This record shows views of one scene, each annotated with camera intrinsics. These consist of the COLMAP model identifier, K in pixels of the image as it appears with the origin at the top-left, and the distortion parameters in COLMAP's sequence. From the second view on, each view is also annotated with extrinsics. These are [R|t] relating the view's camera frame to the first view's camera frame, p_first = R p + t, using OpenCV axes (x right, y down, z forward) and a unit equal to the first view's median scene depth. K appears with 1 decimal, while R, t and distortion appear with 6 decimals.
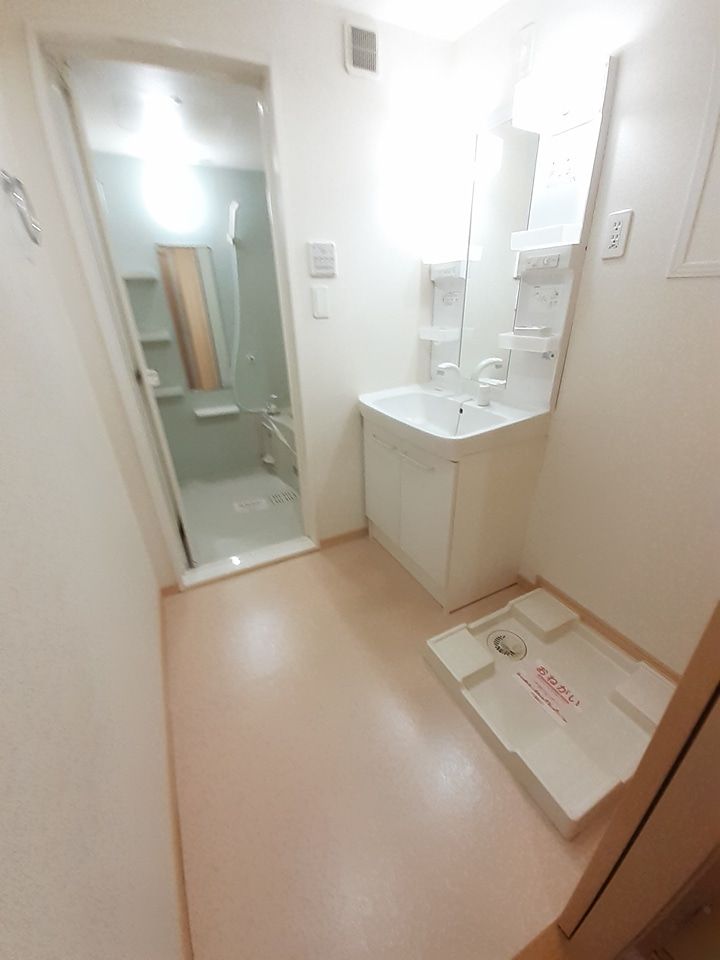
lens RADIAL K [[385.6, 0, 360.0], [0, 385.6, 480.0], [0, 0, 1]] dist [-0.000700, -0.000229]
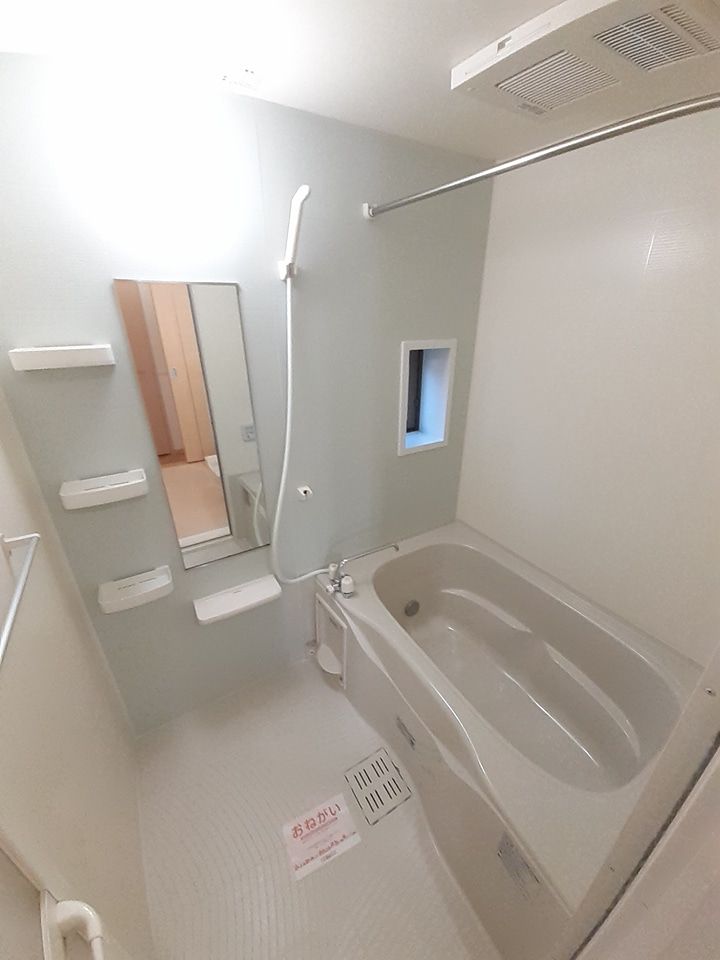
lens RADIAL K [[385.6, 0, 360.0], [0, 385.6, 480.0], [0, 0, 1]] dist [-0.000700, -0.000229]
pose [[0.998089, -0.003438, 0.061705, -0.251205], [0.004037, 0.999946, -0.009590, -0.339349], [-0.061668, 0.009821, 0.998048, 0.499511]]
